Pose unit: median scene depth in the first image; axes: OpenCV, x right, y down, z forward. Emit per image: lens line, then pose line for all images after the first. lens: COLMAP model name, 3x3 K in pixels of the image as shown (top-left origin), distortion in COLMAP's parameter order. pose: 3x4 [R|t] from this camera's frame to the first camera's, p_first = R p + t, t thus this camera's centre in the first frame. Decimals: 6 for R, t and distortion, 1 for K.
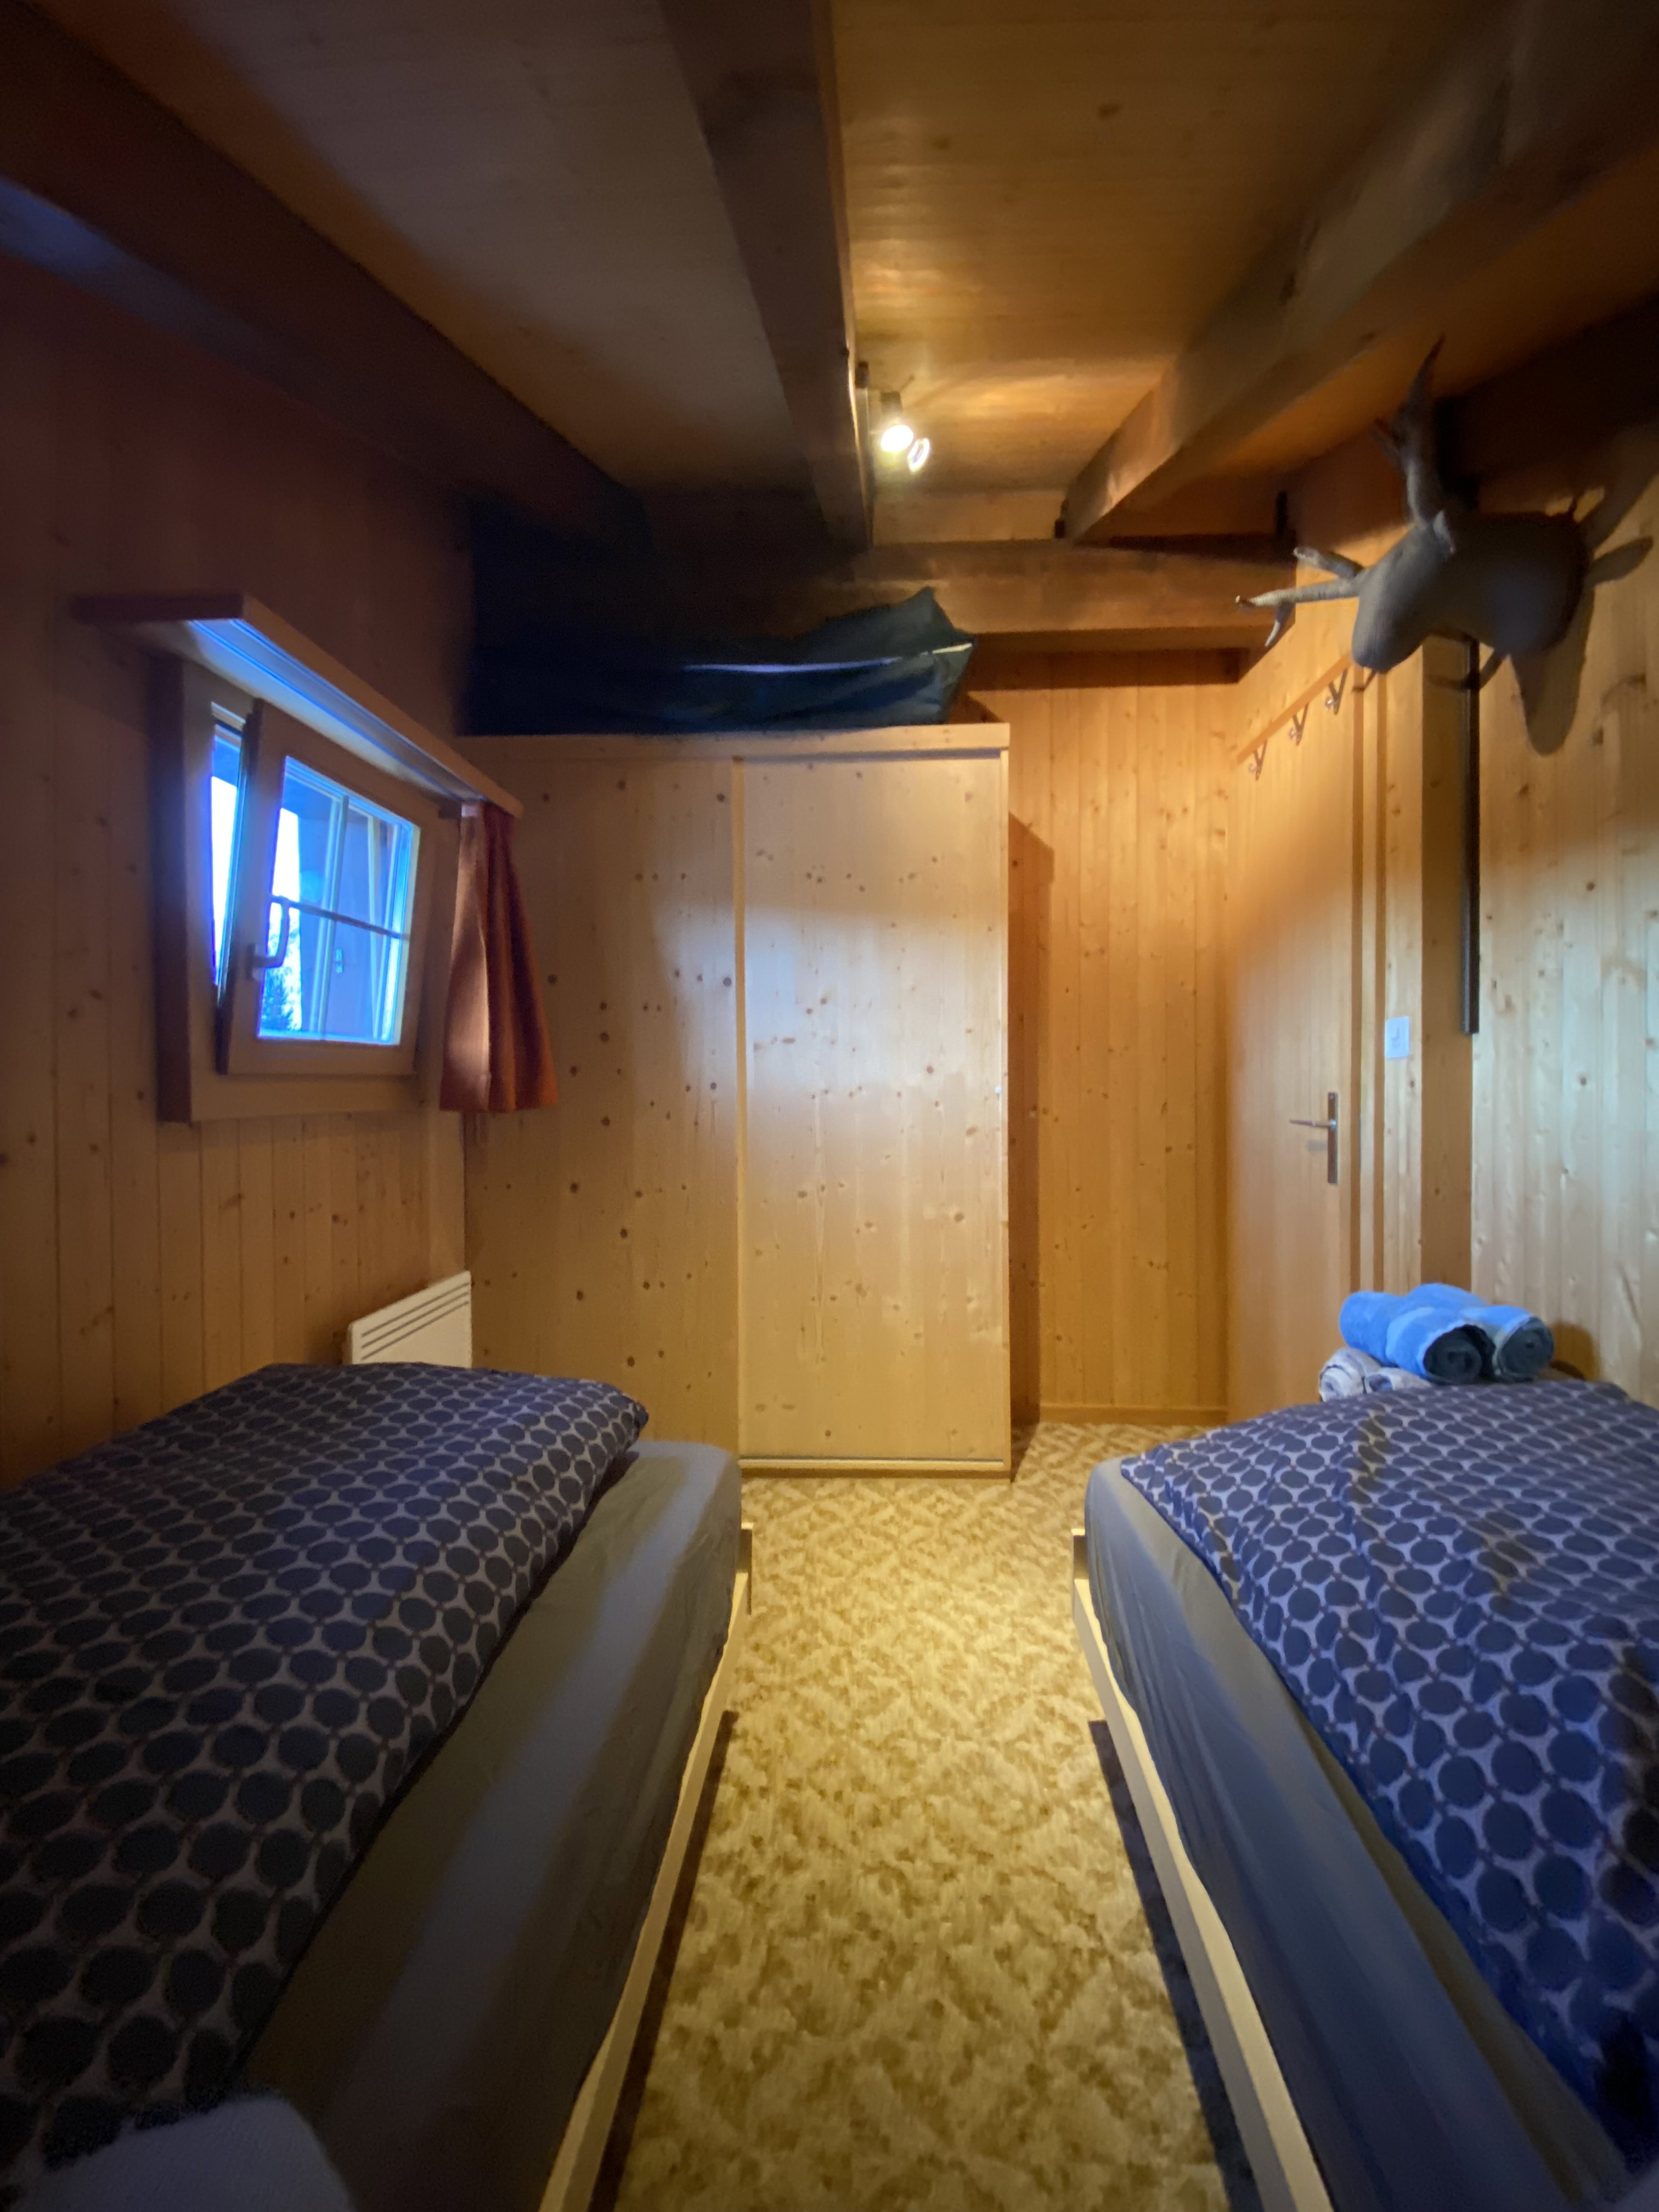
lens RADIAL K [[902.0, 0, 832.7], [0, 902.0, 1096.6], [0, 0, 1]] dist [-0.010245, -0.003747]
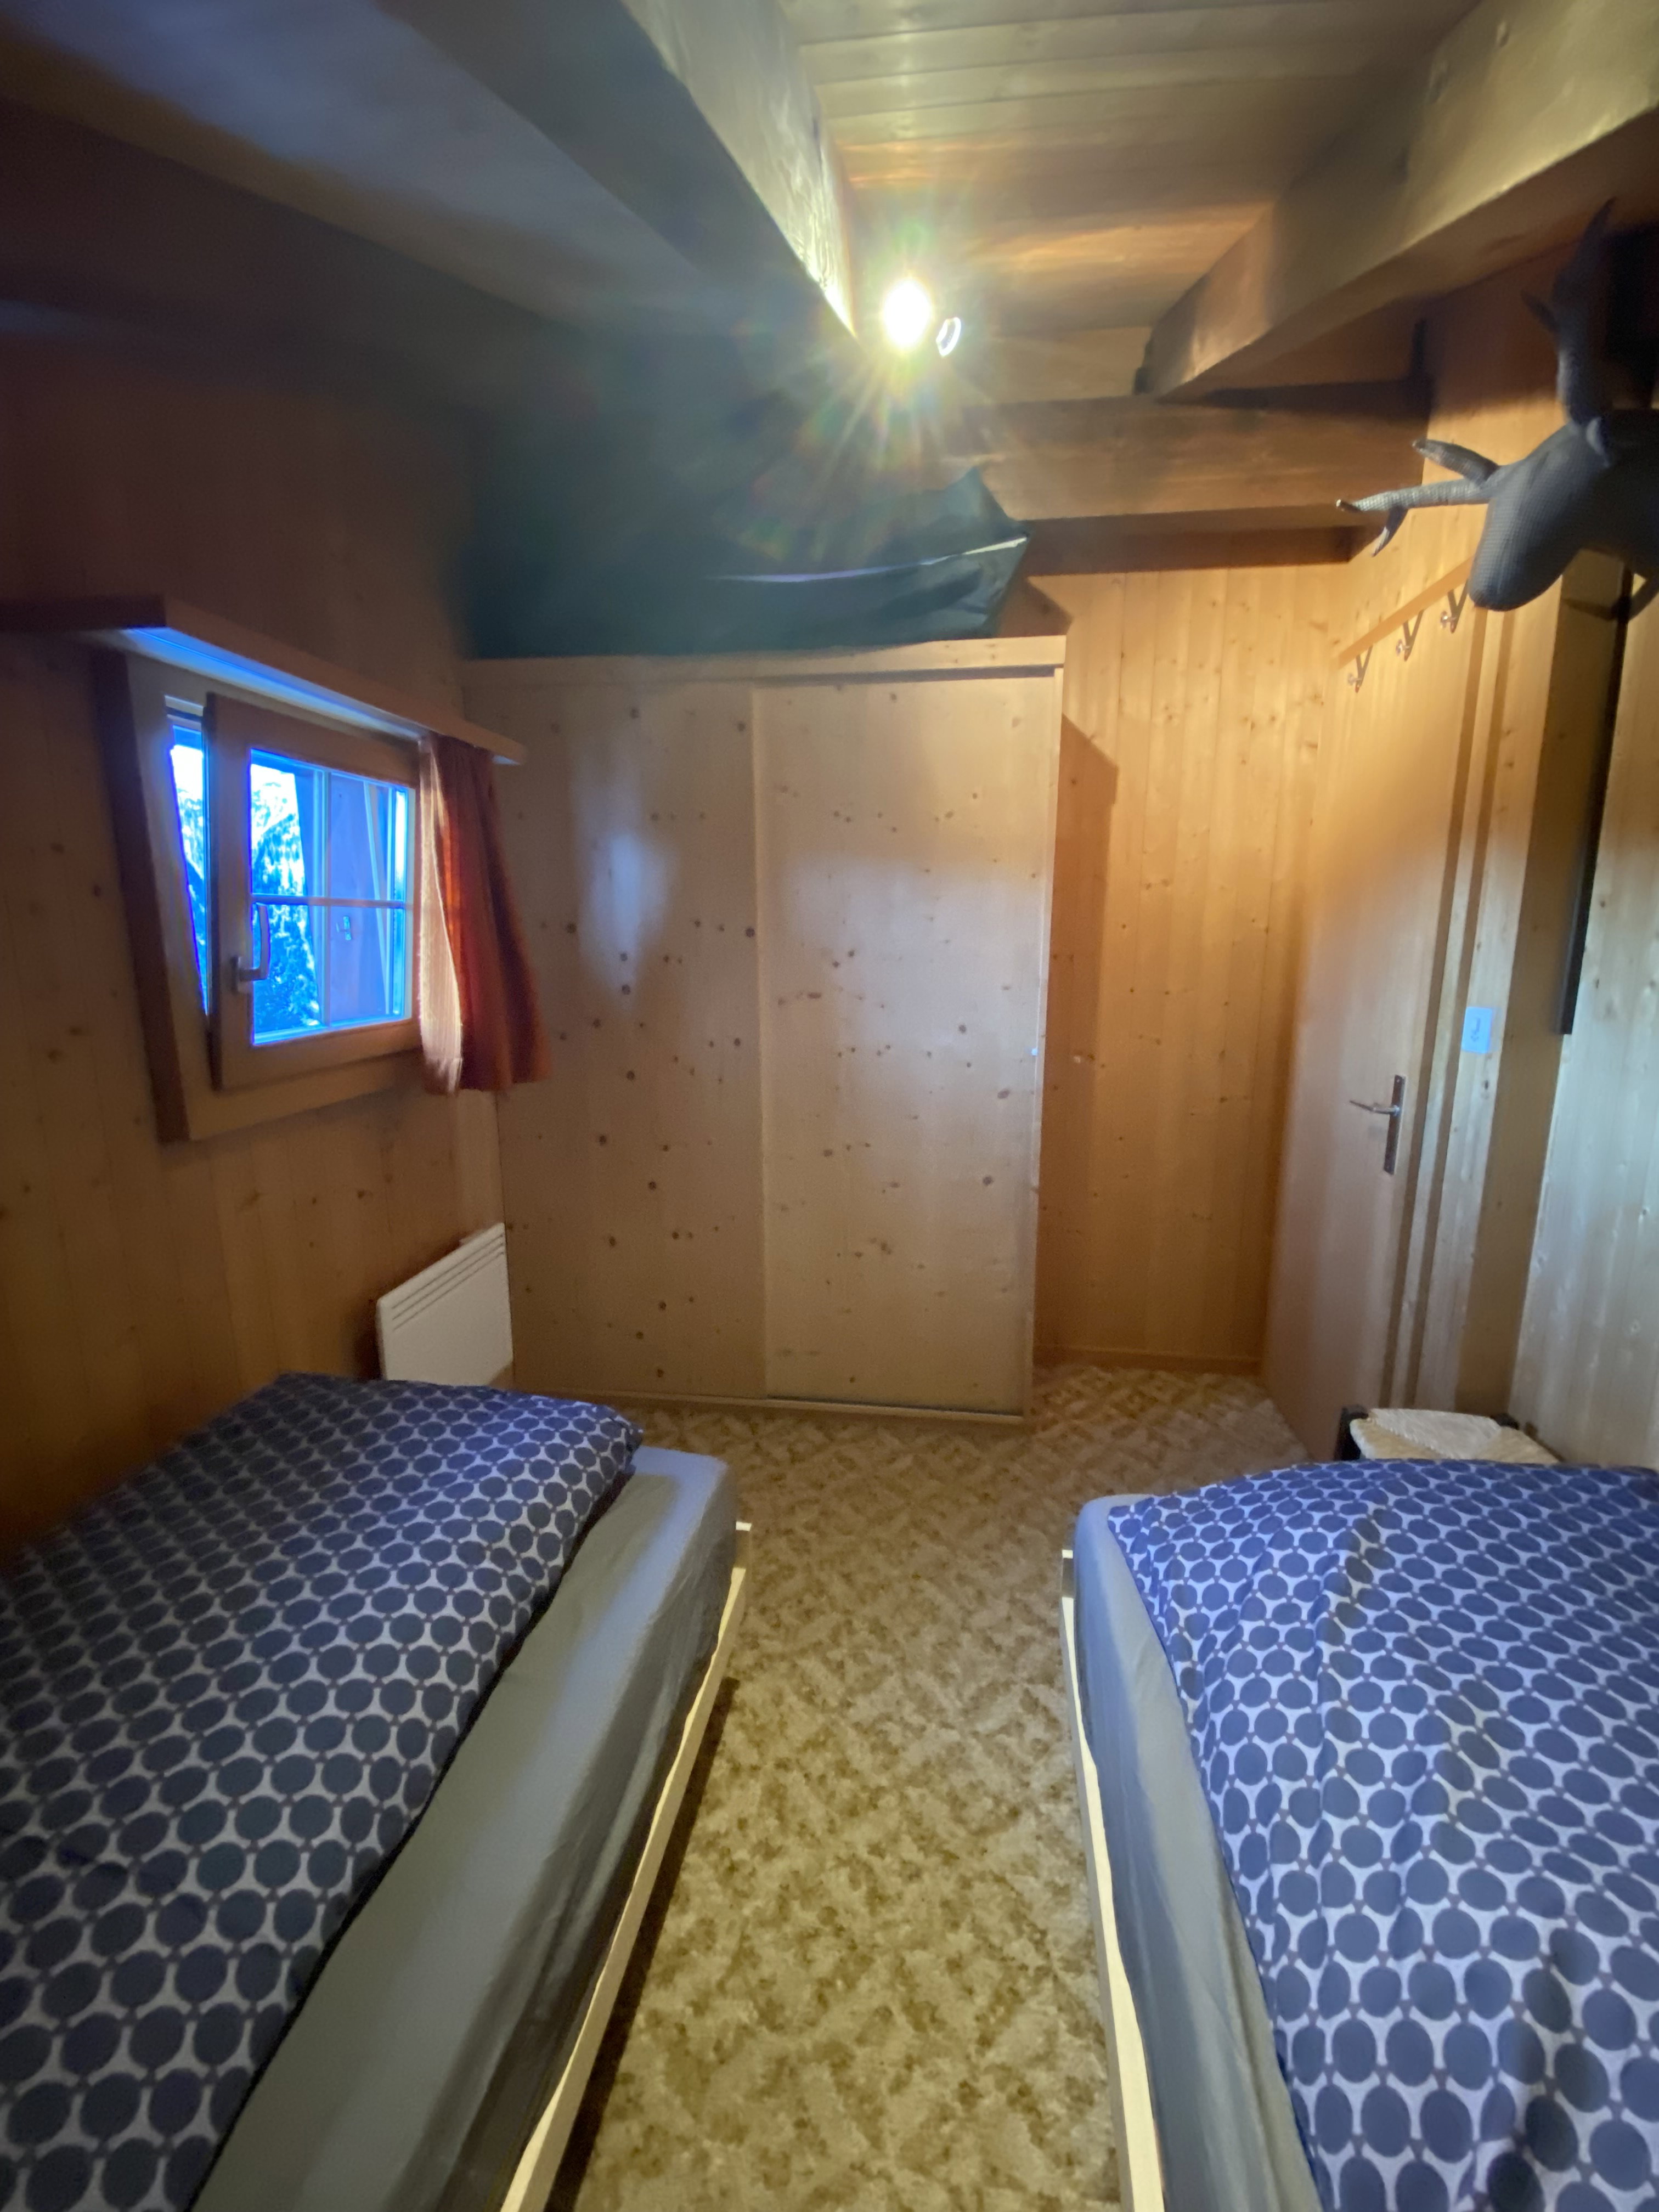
lens RADIAL K [[902.0, 0, 832.8], [0, 902.0, 1102.2], [0, 0, 1]] dist [-0.010245, -0.003747]
pose [[0.996524, 0.020136, -0.080839, 0.074090], [-0.006092, 0.985366, 0.170343, -0.169122], [0.083086, -0.169258, 0.982063, 0.068069]]
